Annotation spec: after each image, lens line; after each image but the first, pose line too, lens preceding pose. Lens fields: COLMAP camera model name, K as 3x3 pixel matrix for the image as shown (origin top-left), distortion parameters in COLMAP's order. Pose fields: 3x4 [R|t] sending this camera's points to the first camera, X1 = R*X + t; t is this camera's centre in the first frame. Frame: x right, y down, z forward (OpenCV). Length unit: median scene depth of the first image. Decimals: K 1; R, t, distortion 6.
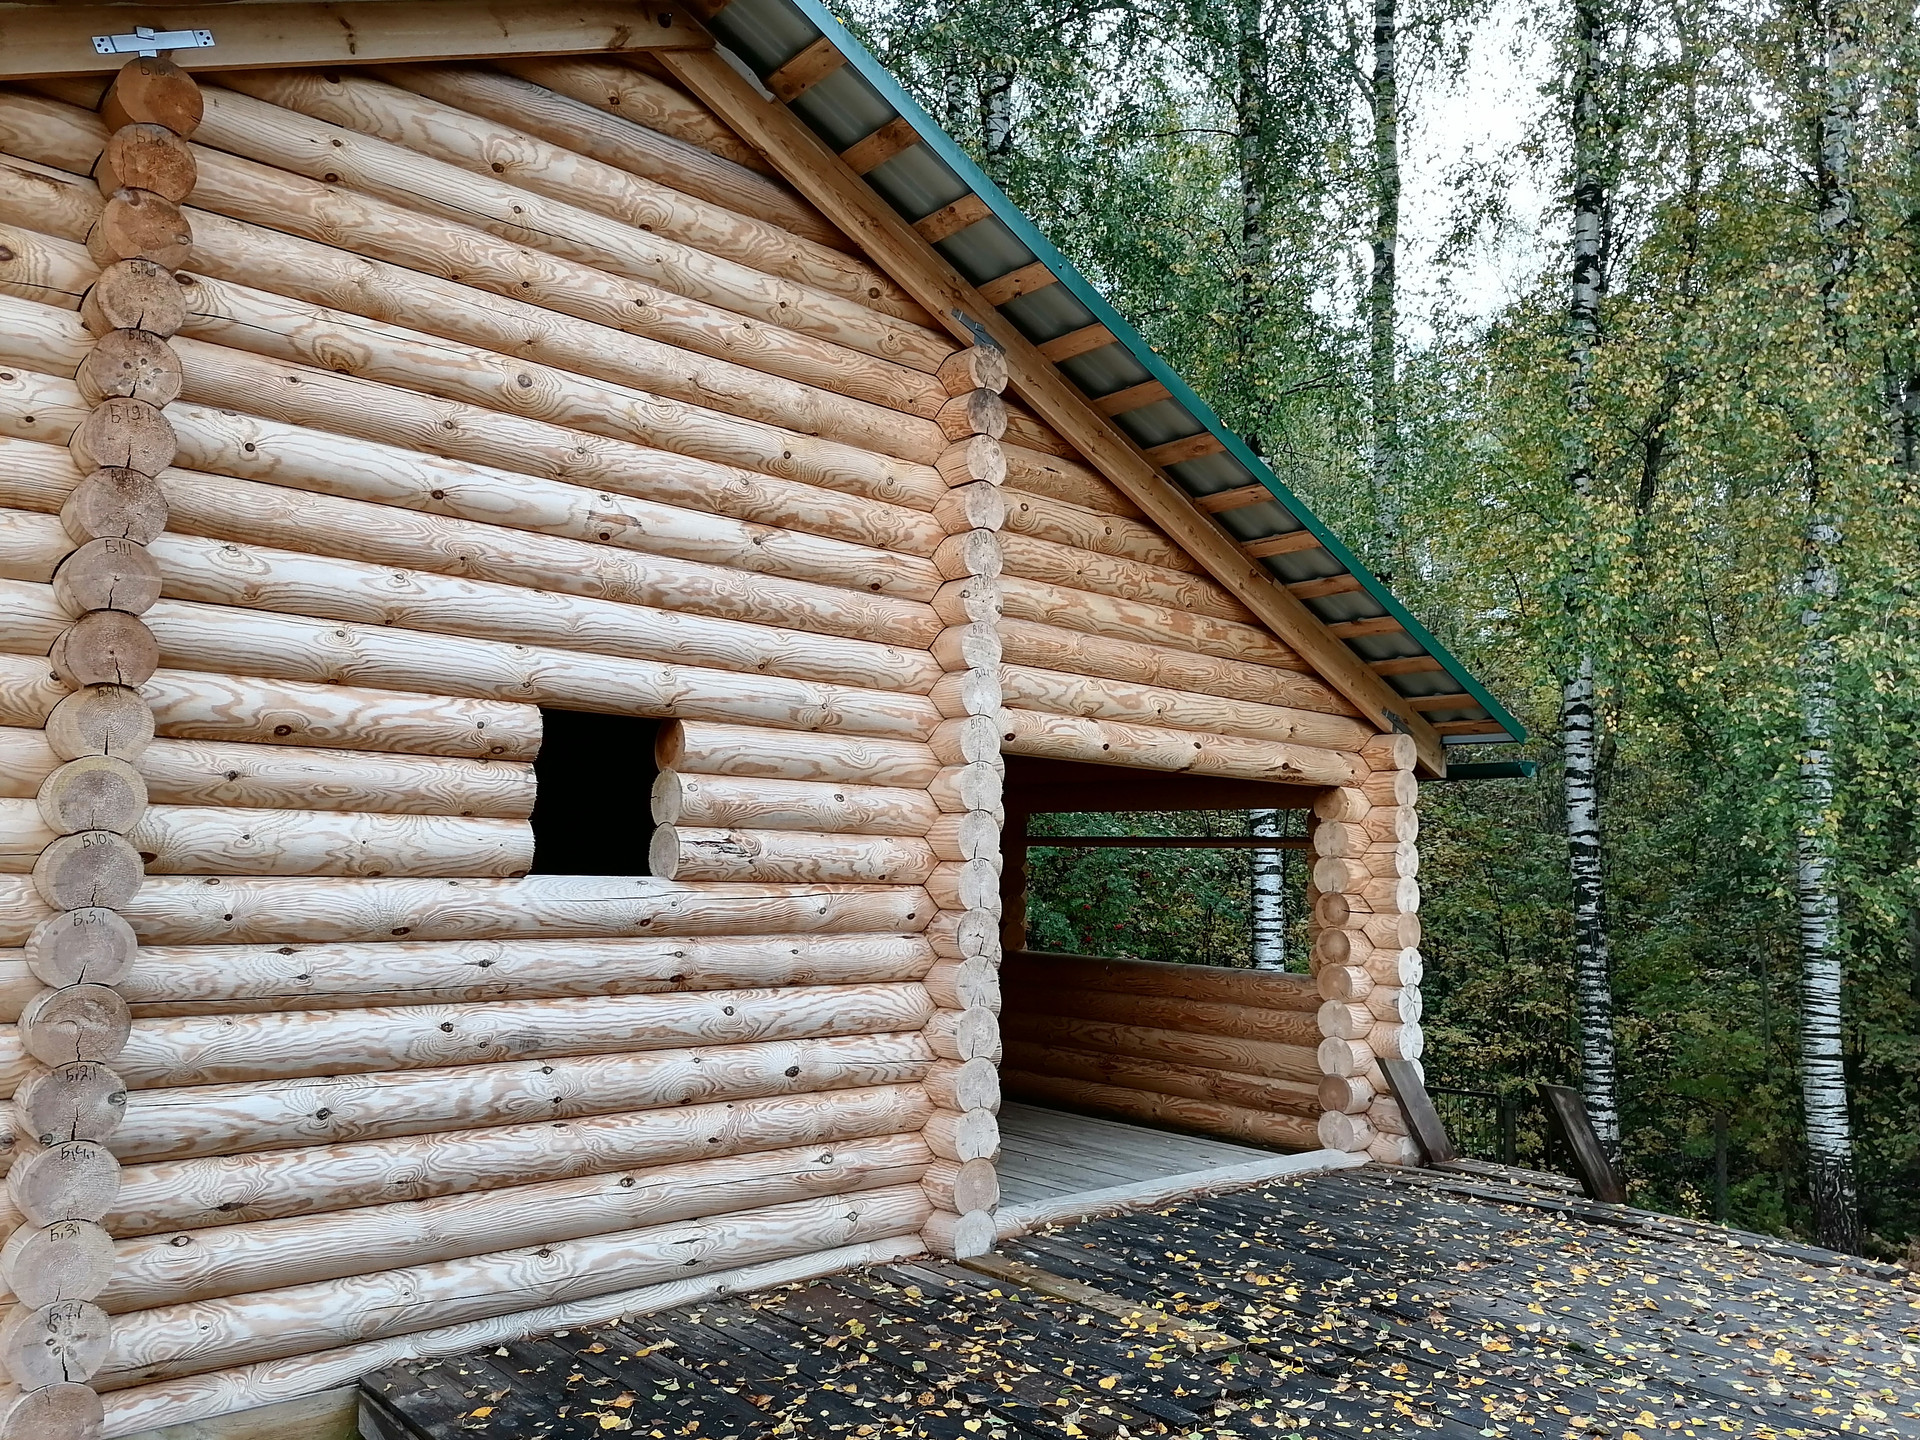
lens RADIAL K [[1420.0, 0, 966.9], [0, 1420.0, 718.9], [0, 0, 1]] dist [0.097772, -0.115942]
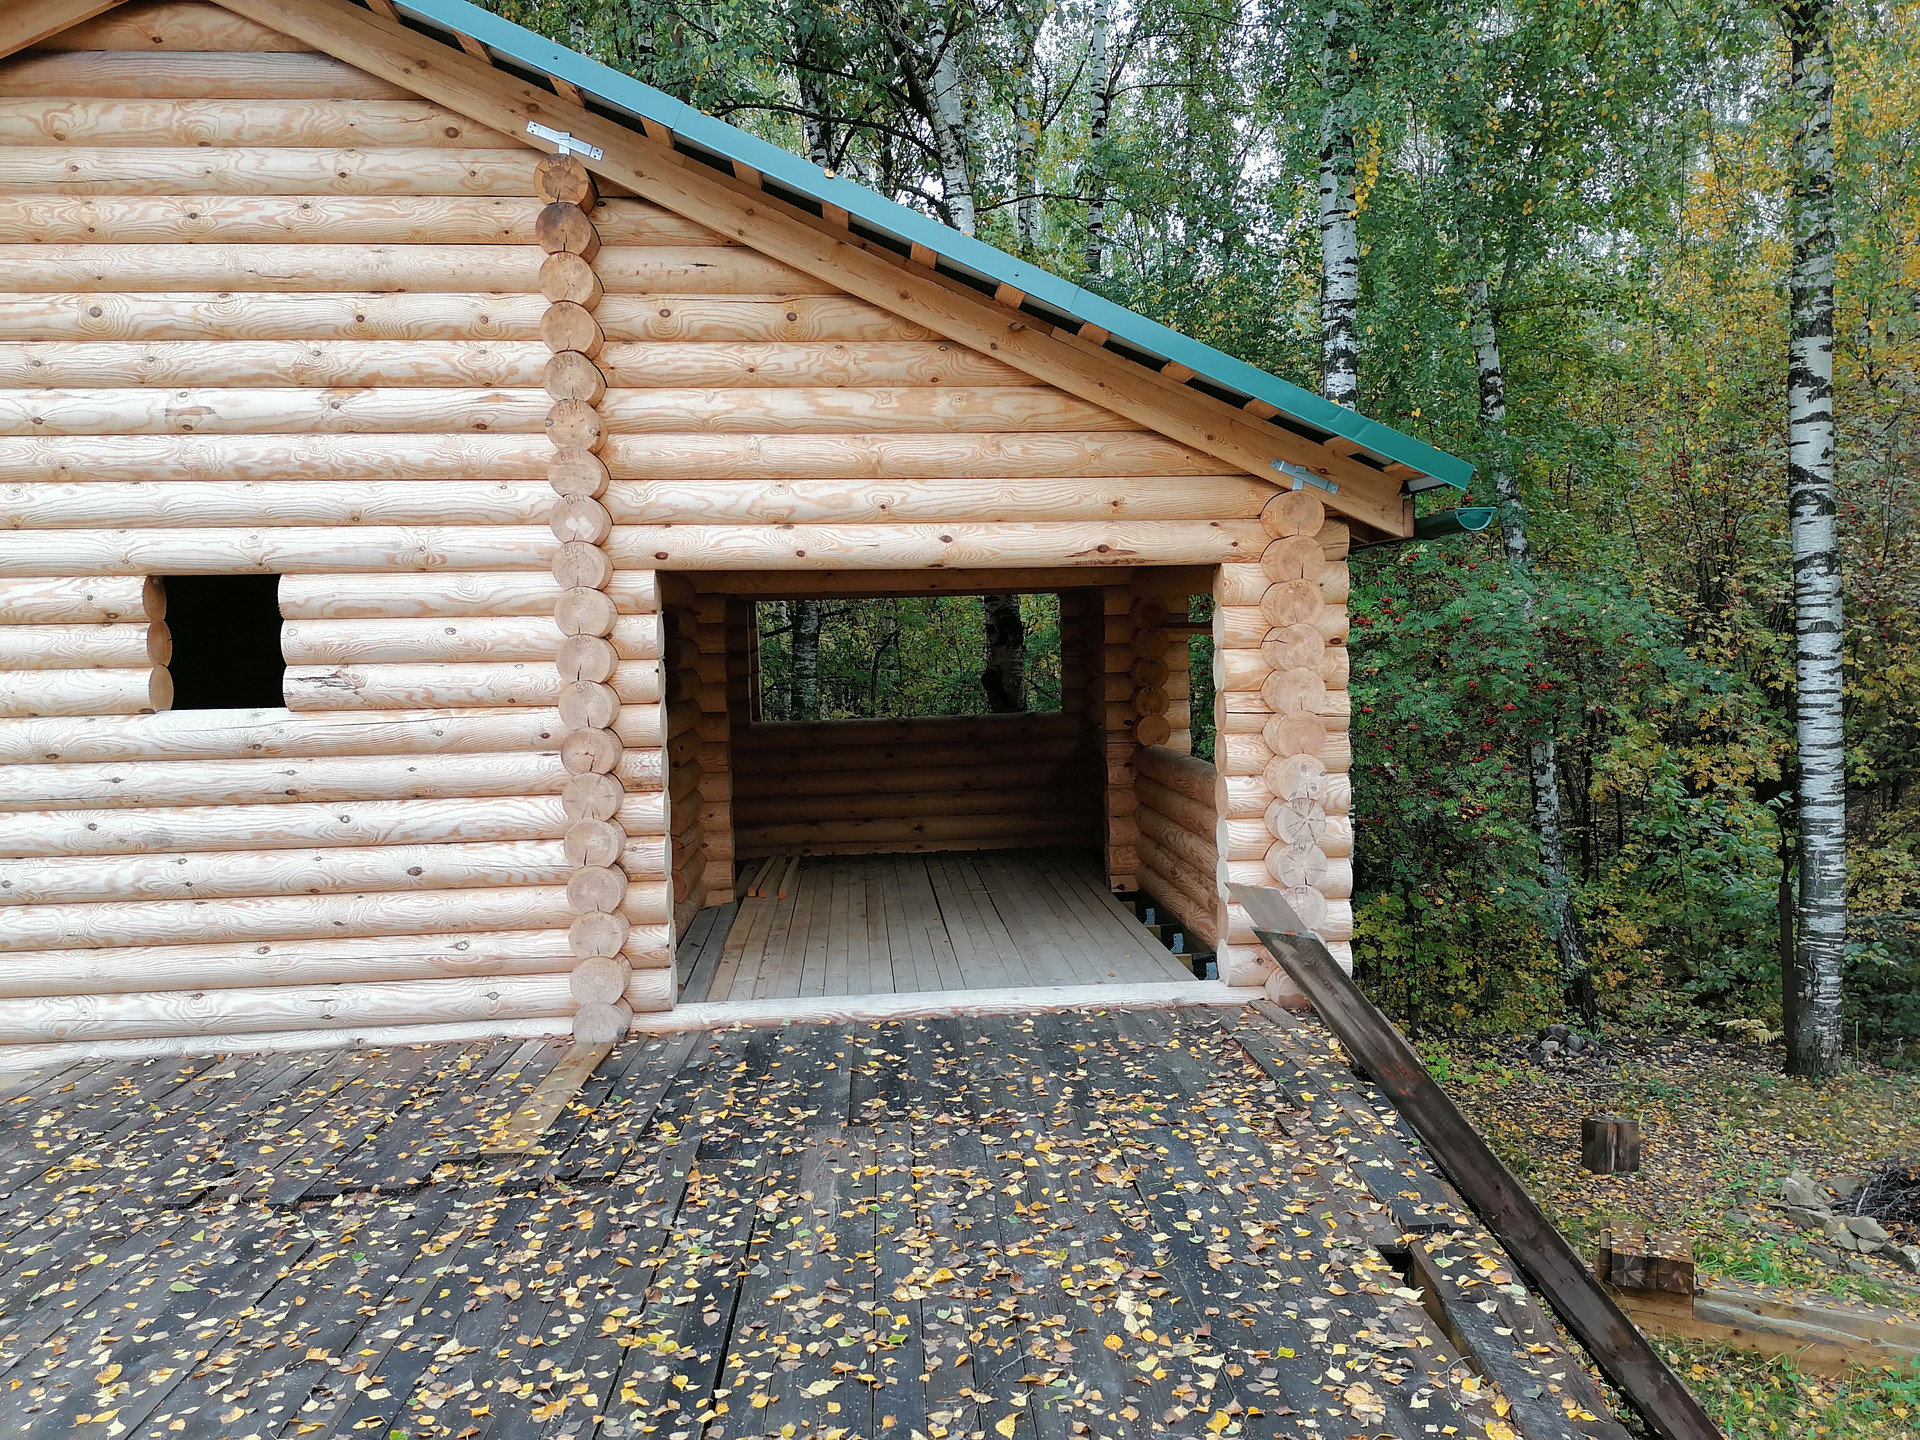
lens RADIAL K [[1420.0, 0, 966.9], [0, 1420.0, 718.9], [0, 0, 1]] dist [0.097772, -0.115942]
pose [[0.805322, -0.004515, -0.592820, 0.952236], [0.102881, 0.985863, 0.132252, 0.018384], [0.583842, -0.167495, 0.794402, 0.369330]]
